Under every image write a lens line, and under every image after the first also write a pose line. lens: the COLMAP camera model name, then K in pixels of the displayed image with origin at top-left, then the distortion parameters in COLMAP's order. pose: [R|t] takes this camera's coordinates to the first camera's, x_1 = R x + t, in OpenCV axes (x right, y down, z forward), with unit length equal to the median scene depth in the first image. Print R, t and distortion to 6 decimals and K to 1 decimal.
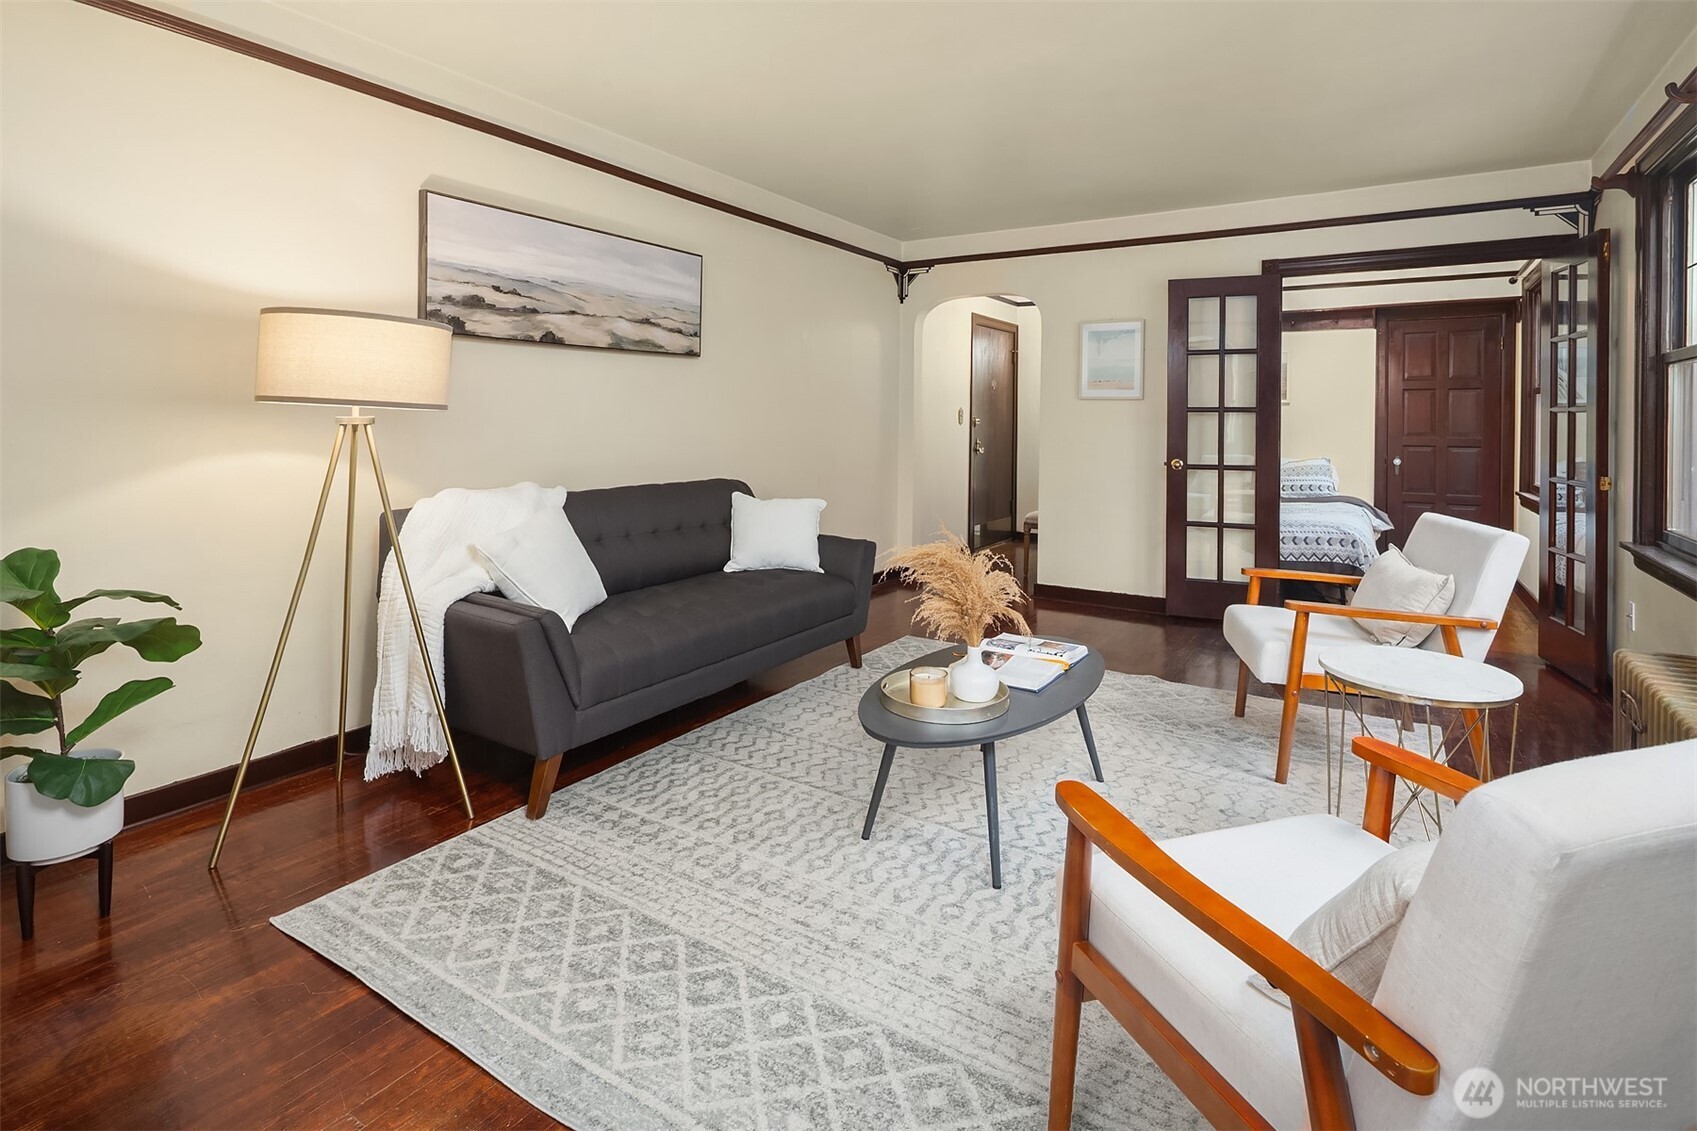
lens RADIAL K [[821.5, 0, 850.9], [0, 821.5, 414.0], [0, 0, 1]] dist [0.005031, -0.004417]
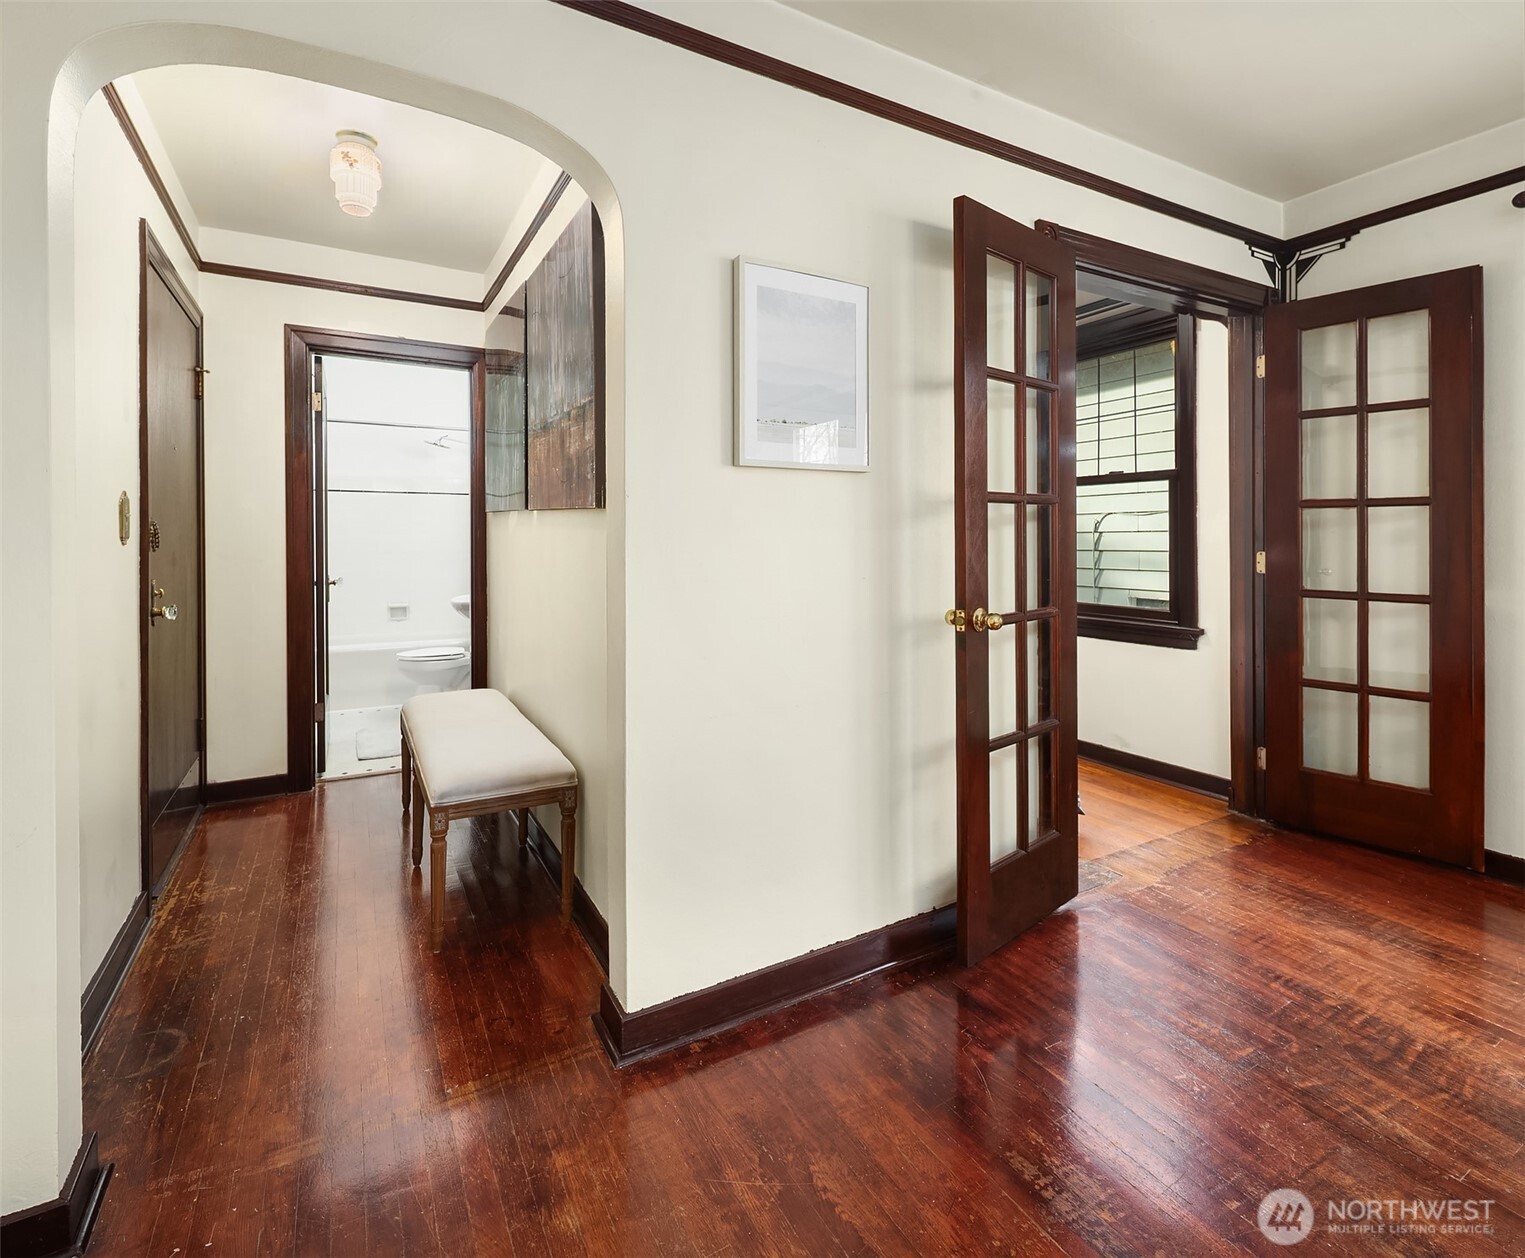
lens RADIAL K [[746.6, 0, 758.6], [0, 746.6, 525.3], [0, 0, 1]] dist [0.025558, 0.000322]
pose [[0.480136, -0.002385, 0.877191, -0.018591], [0.002630, 0.999996, 0.001279, 0.011180], [-0.877190, 0.001693, 0.480141, 1.094591]]
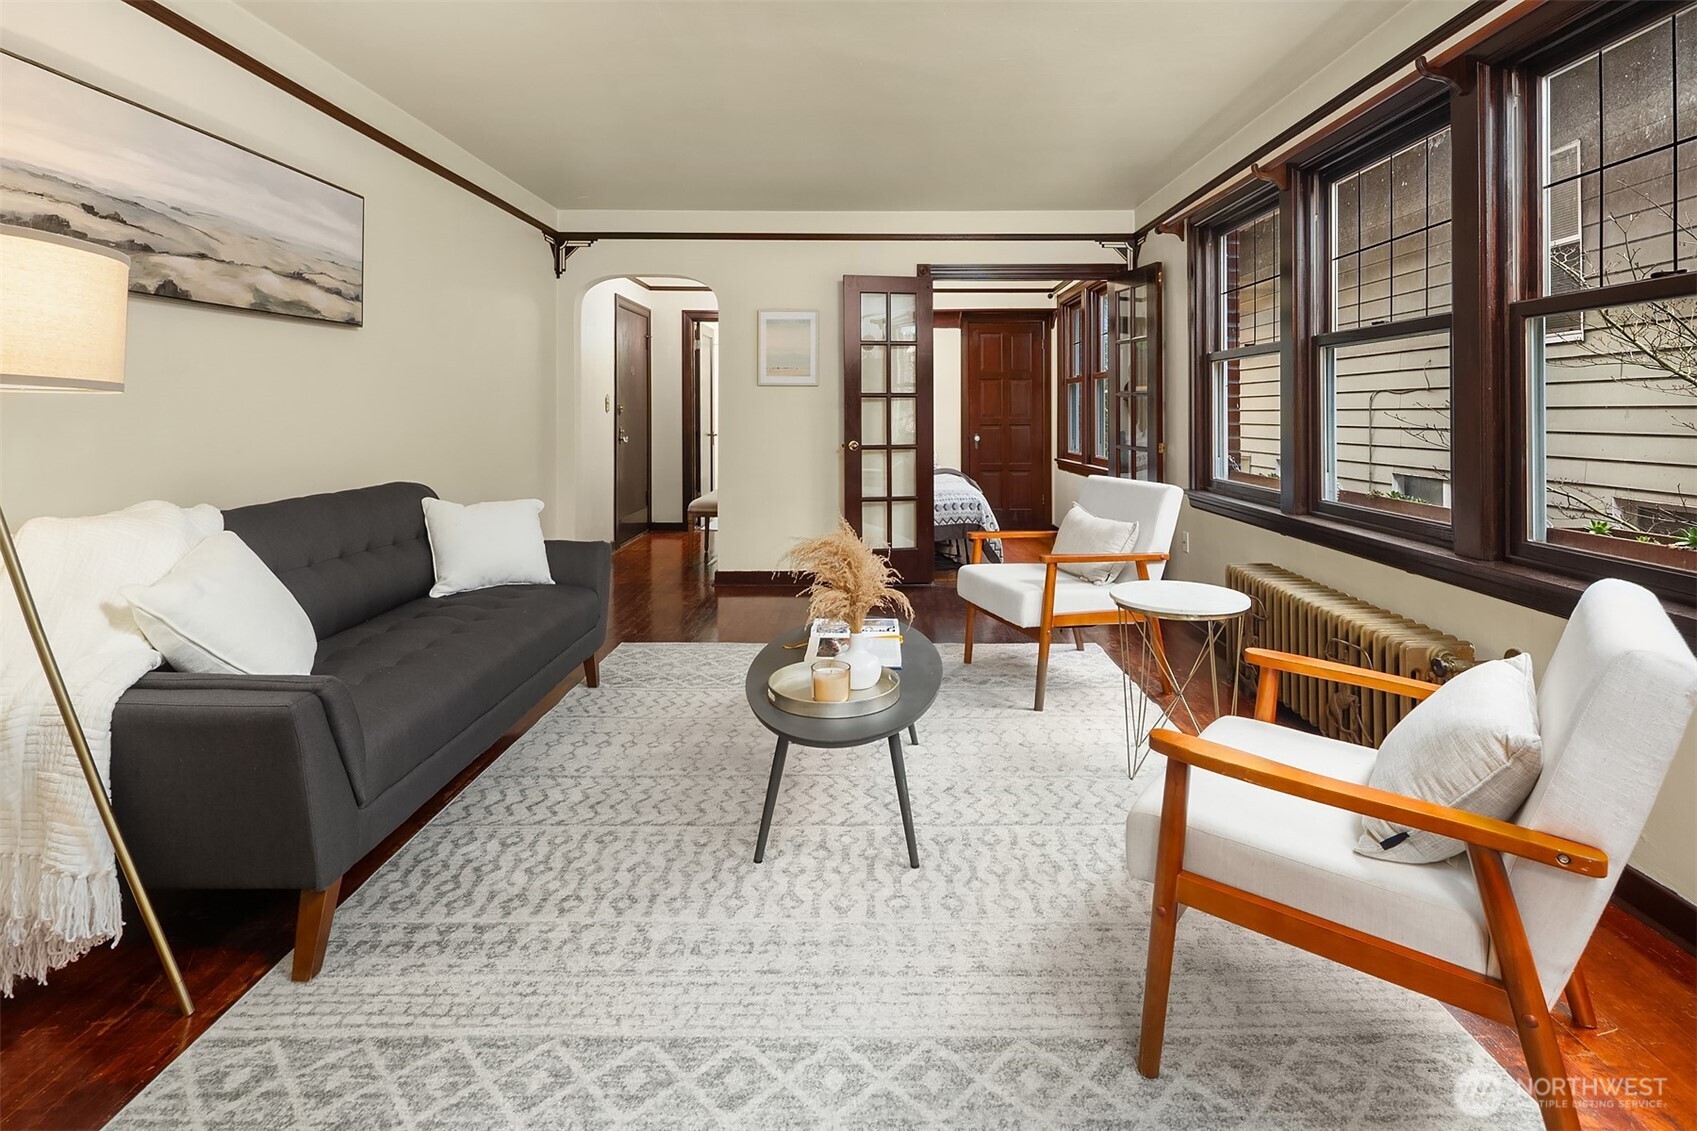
lens RADIAL K [[821.5, 0, 864.9], [0, 821.5, 401.8], [0, 0, 1]] dist [0.005031, -0.004417]
pose [[0.845823, -0.005178, 0.533438, -0.201575], [0.005771, 0.999983, 0.000555, 0.003440], [-0.533432, 0.002609, 0.845839, 0.090033]]
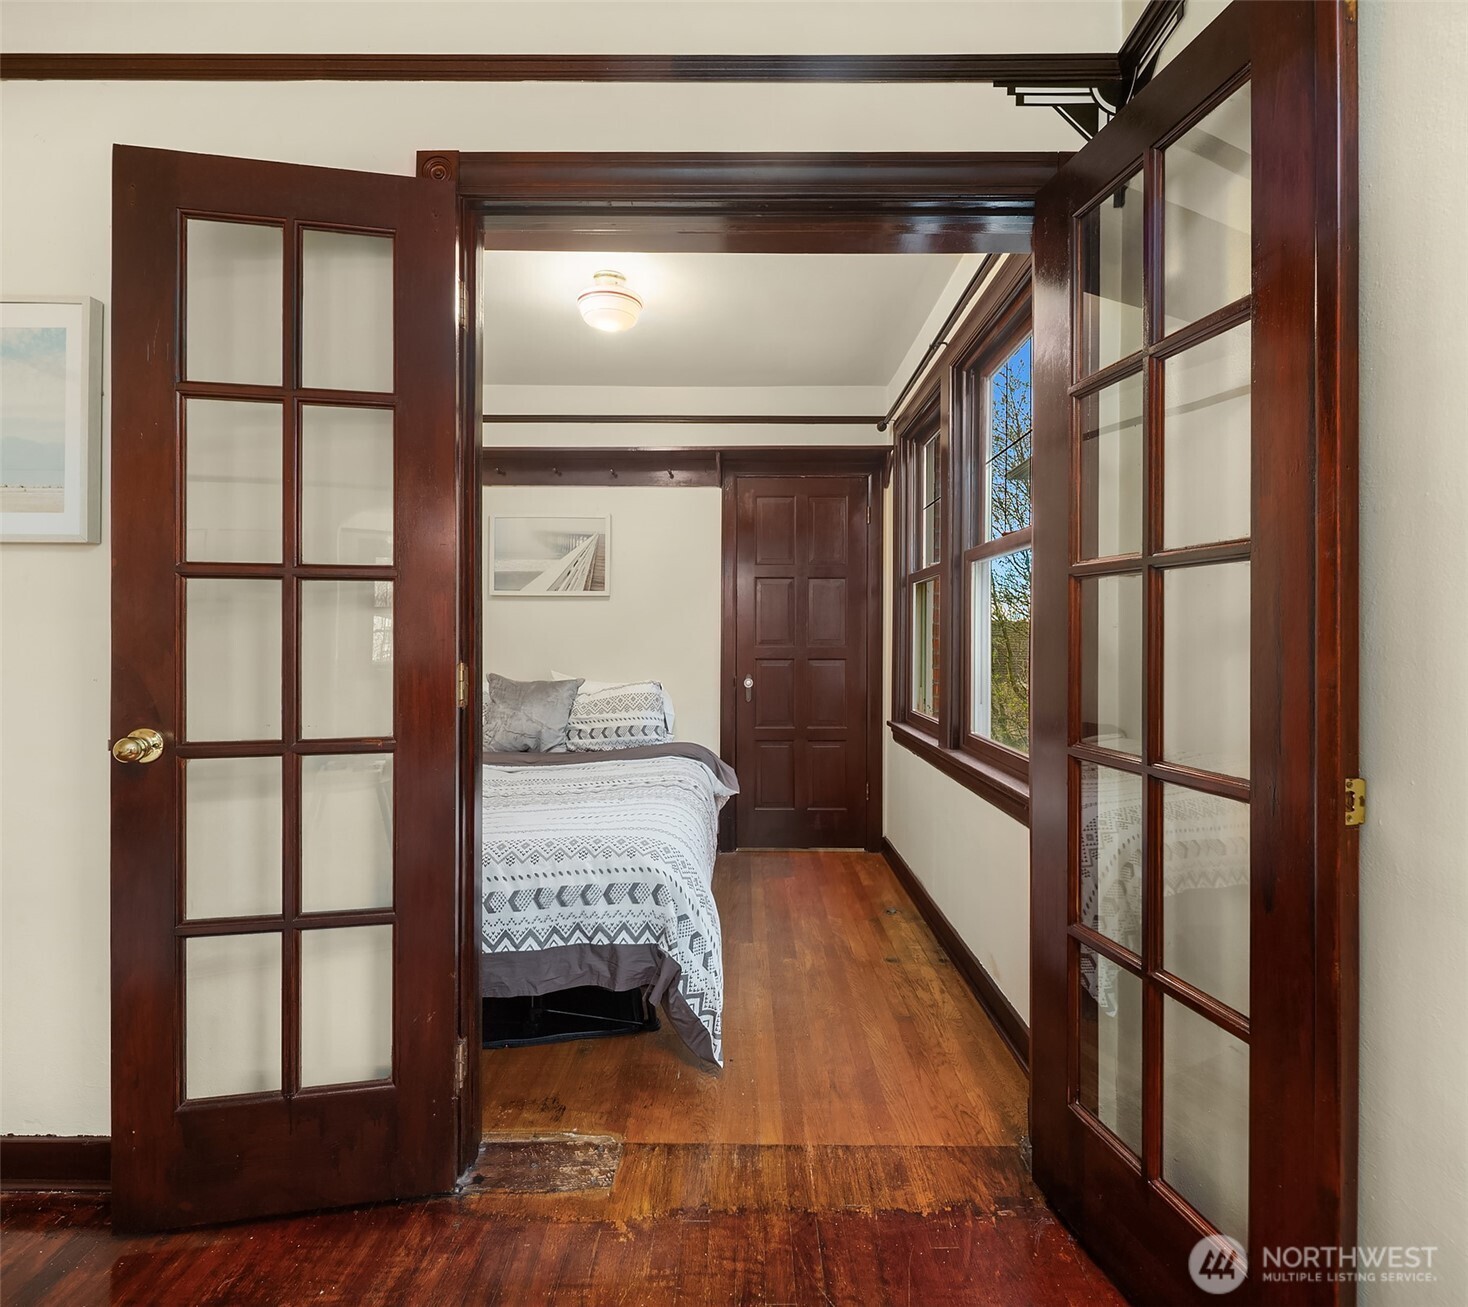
lens RADIAL K [[738.3, 0, 725.5], [0, 738.3, 637.1], [0, 0, 1]] dist [0.009651, 0.000654]
pose [[0.853193, -0.007572, 0.521540, 0.525320], [0.003490, 0.999955, 0.008808, 0.022737], [-0.521584, -0.005695, 0.853181, 0.777530]]
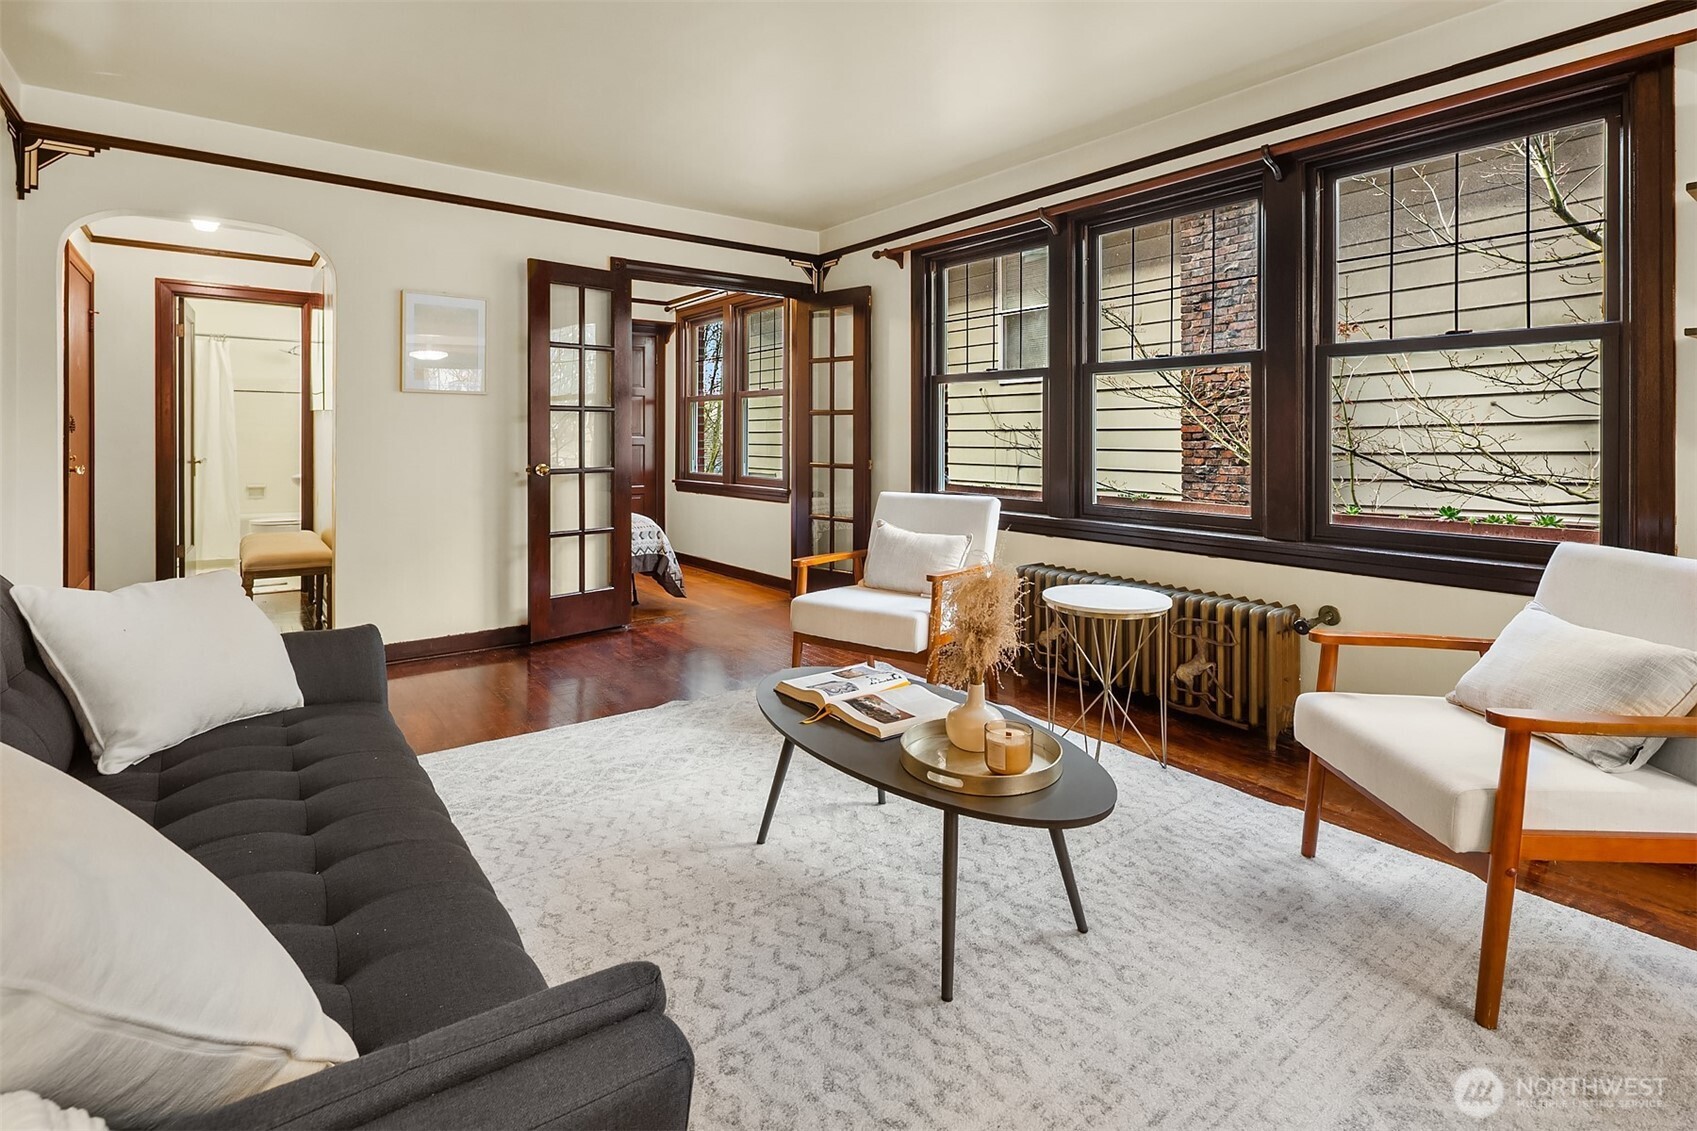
lens RADIAL K [[821.5, 0, 854.8], [0, 821.5, 425.6], [0, 0, 1]] dist [0.005031, -0.004417]
pose [[0.350097, 0.000066, 0.936713, -0.370342], [-0.005769, 0.999981, 0.002086, 0.012108], [-0.936696, -0.006134, 0.350091, 0.456906]]
